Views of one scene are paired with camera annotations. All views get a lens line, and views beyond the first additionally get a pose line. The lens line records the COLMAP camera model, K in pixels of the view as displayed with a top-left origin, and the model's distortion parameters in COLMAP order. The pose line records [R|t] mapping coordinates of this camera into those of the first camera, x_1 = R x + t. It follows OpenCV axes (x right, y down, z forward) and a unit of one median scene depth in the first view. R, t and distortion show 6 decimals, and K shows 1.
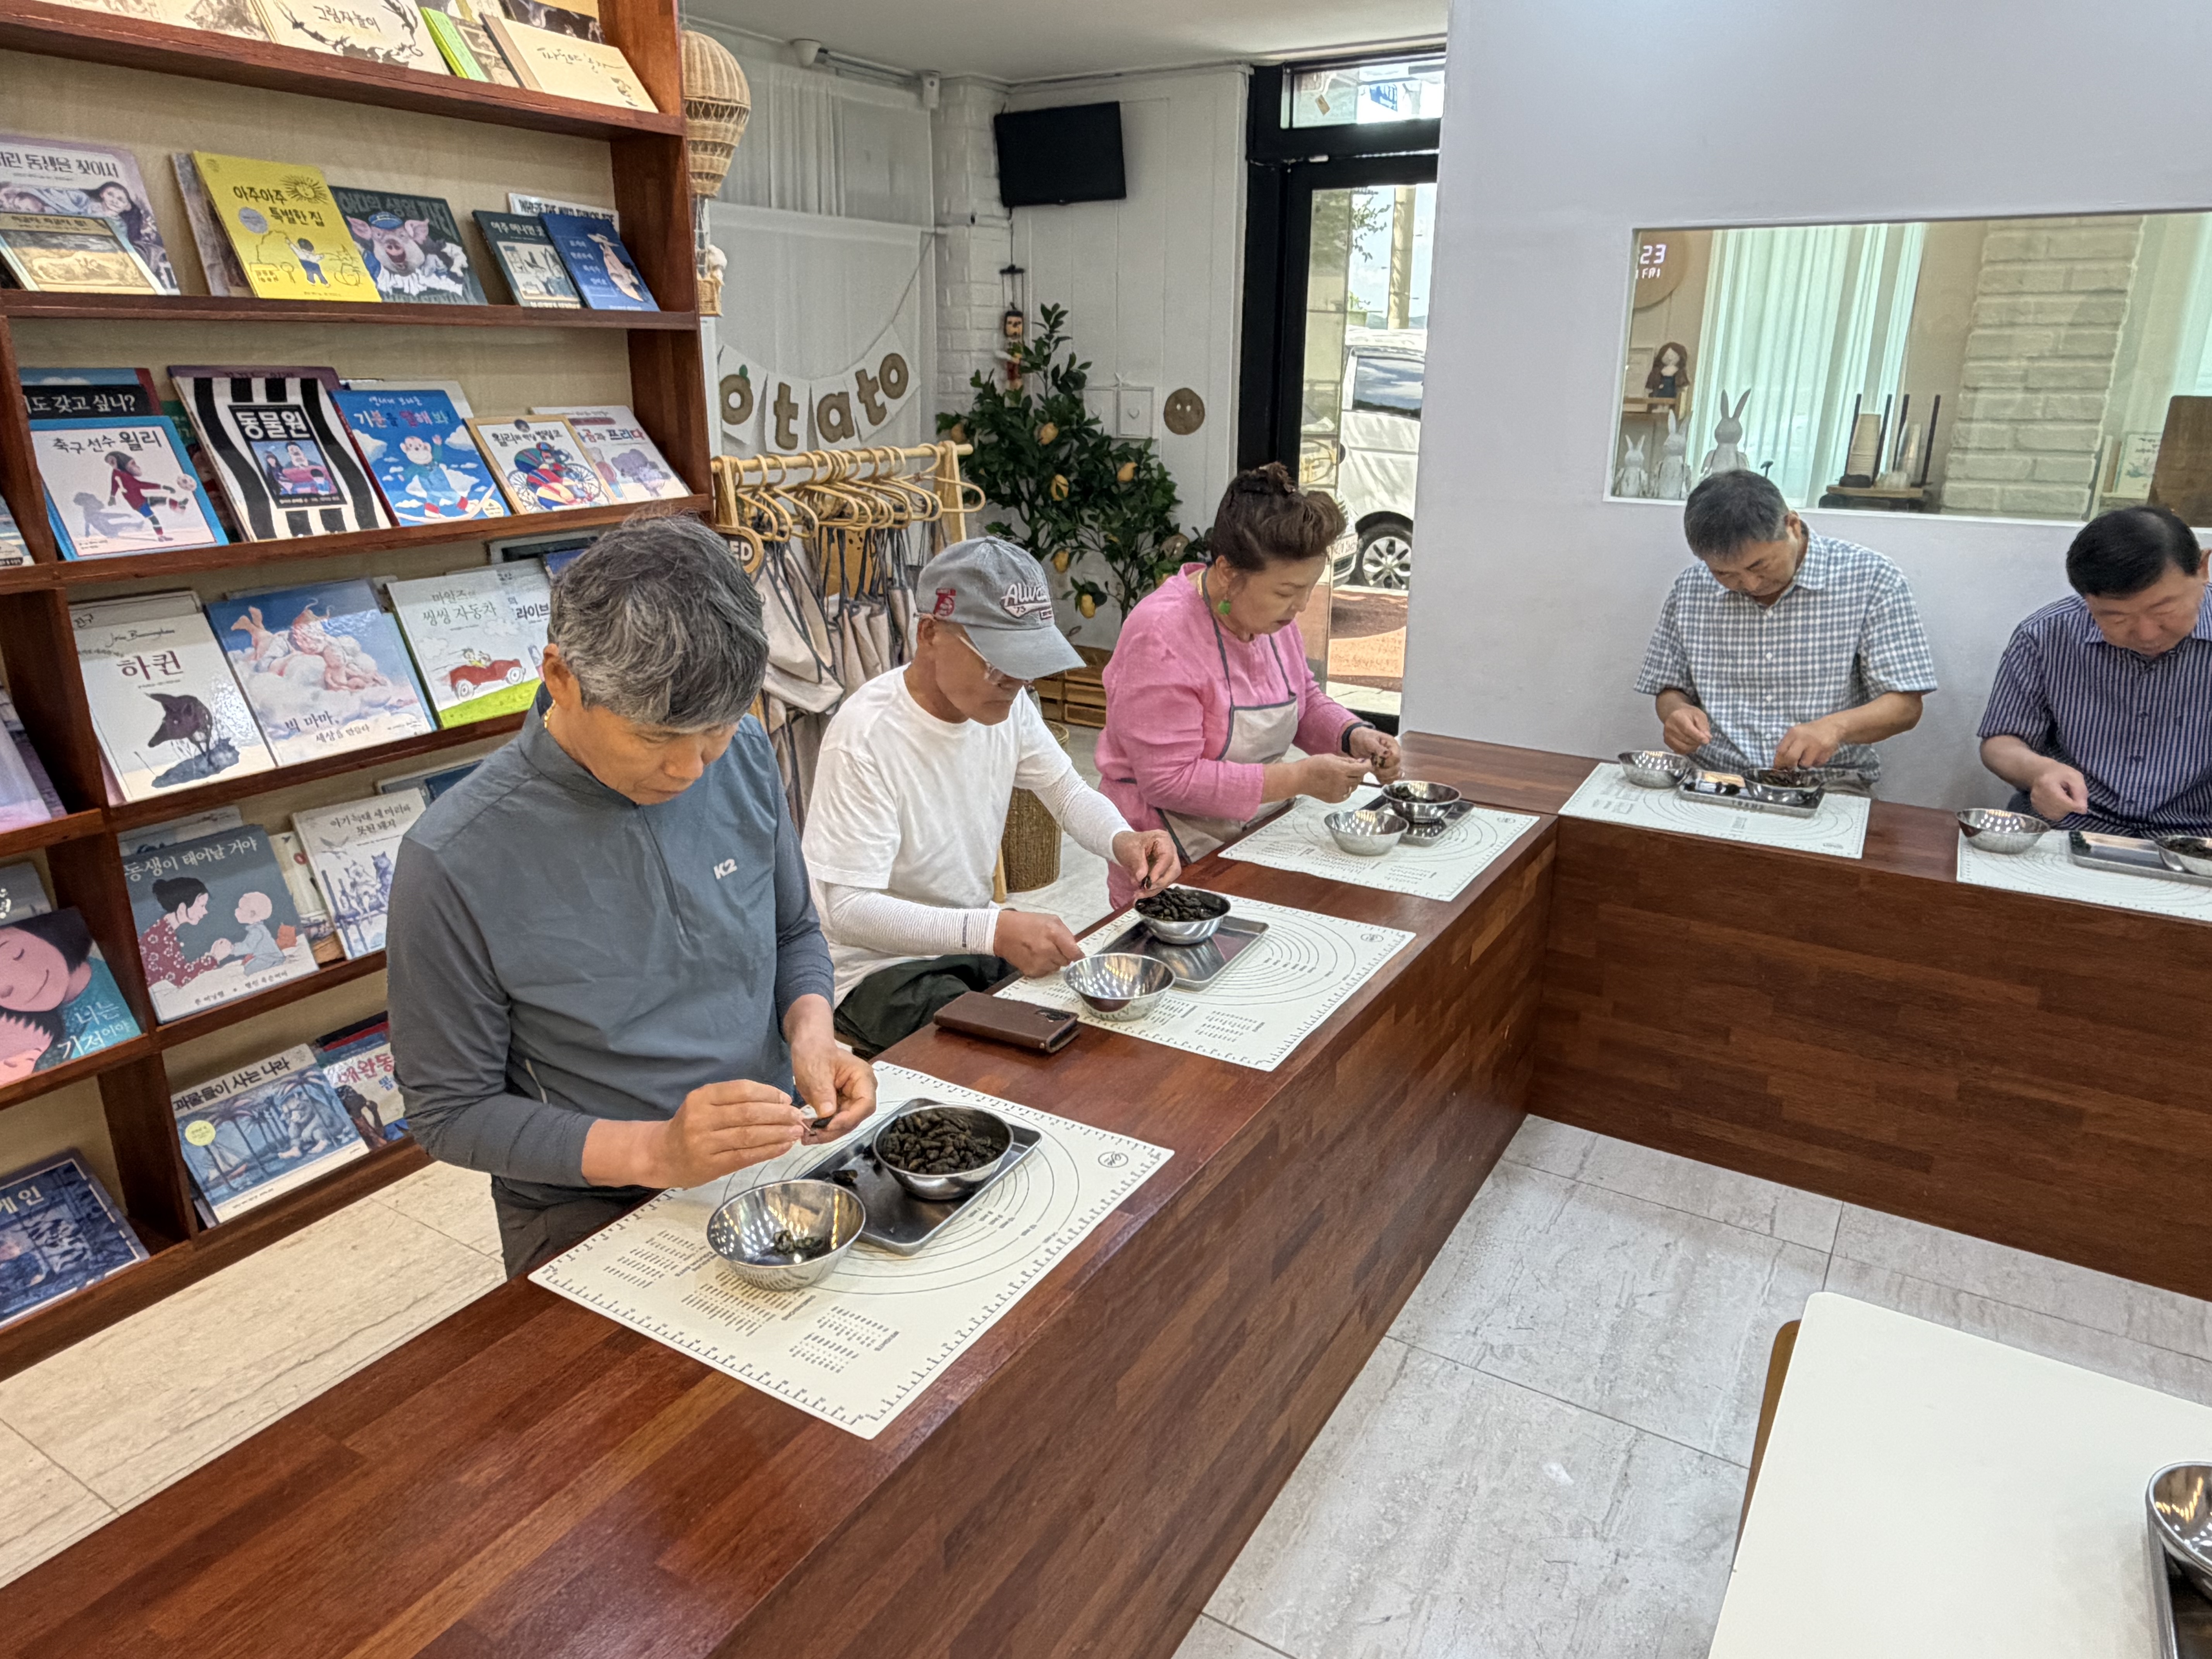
lens RADIAL K [[1464.3, 0, 1090.5], [0, 1464.3, 806.4], [0, 0, 1]] dist [-0.001162, 0.001715]
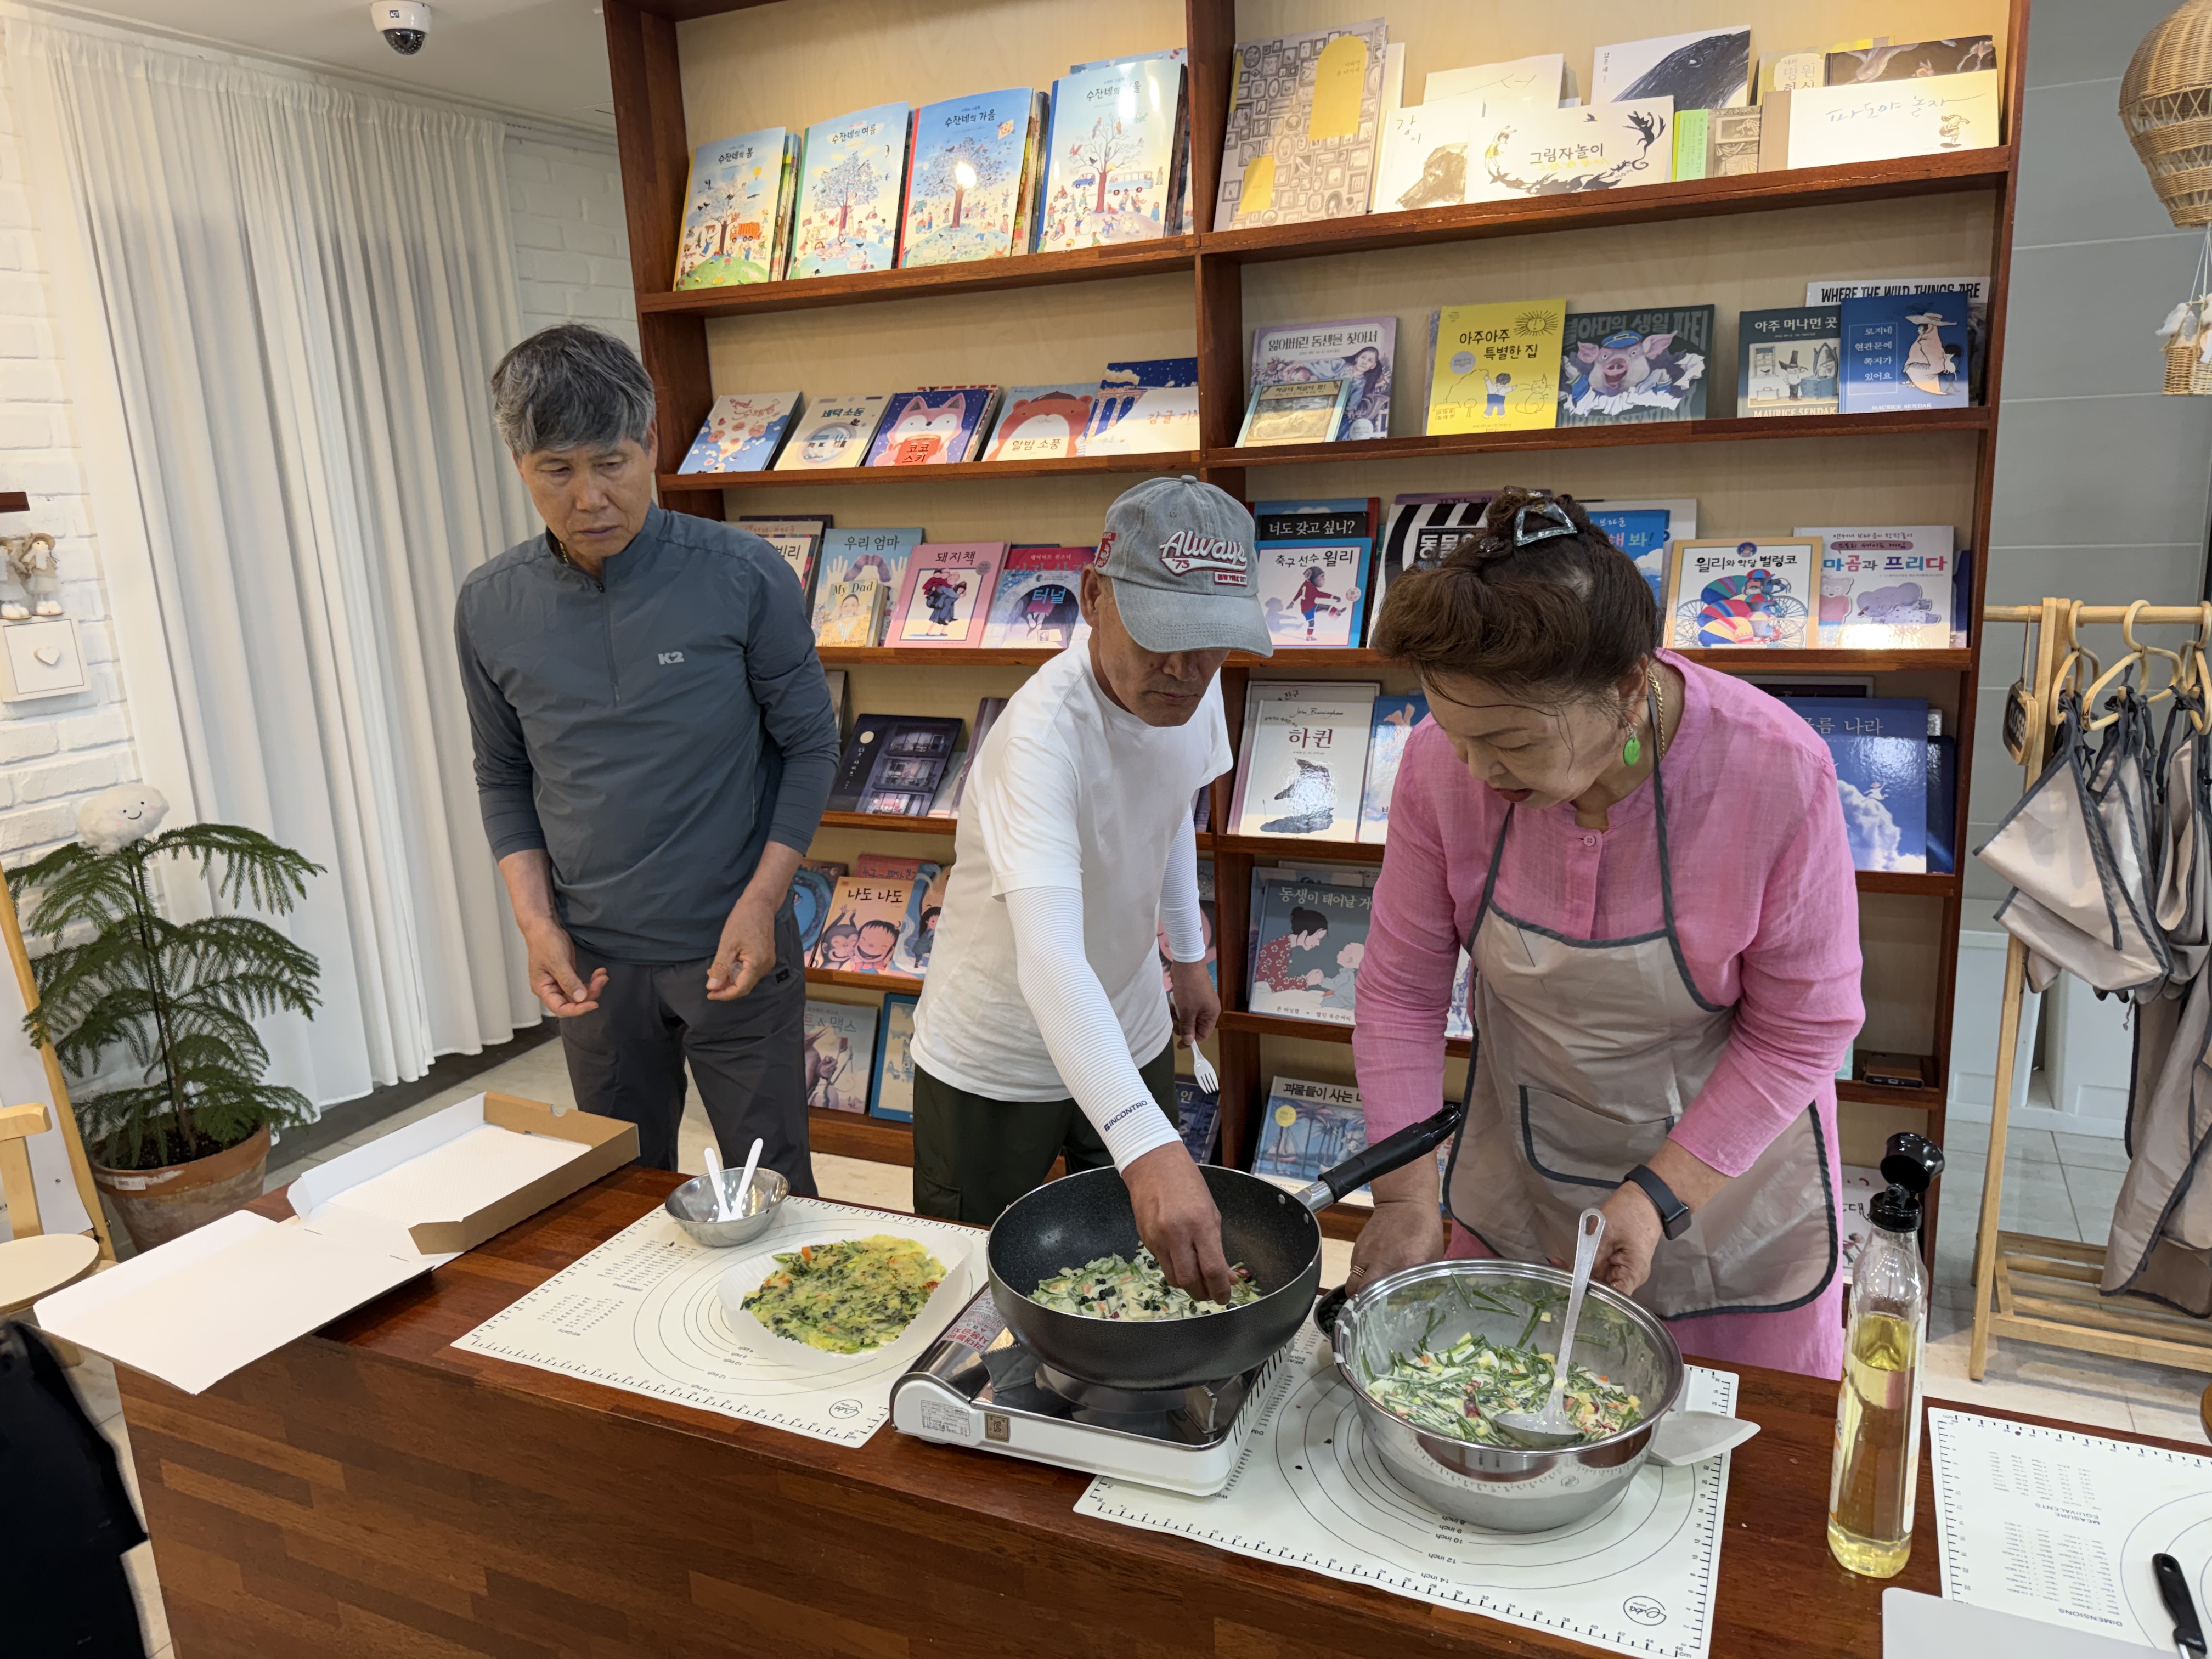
lens RADIAL K [[1551.3, 0, 1096.4], [0, 1551.3, 828.6], [0, 0, 1]] dist [0.048885, -0.060155]
pose [[0.126341, 0.220927, -0.967073, 0.540753], [-0.245435, 0.951536, 0.185313, -0.194146], [0.961145, 0.213941, 0.174441, 0.540903]]
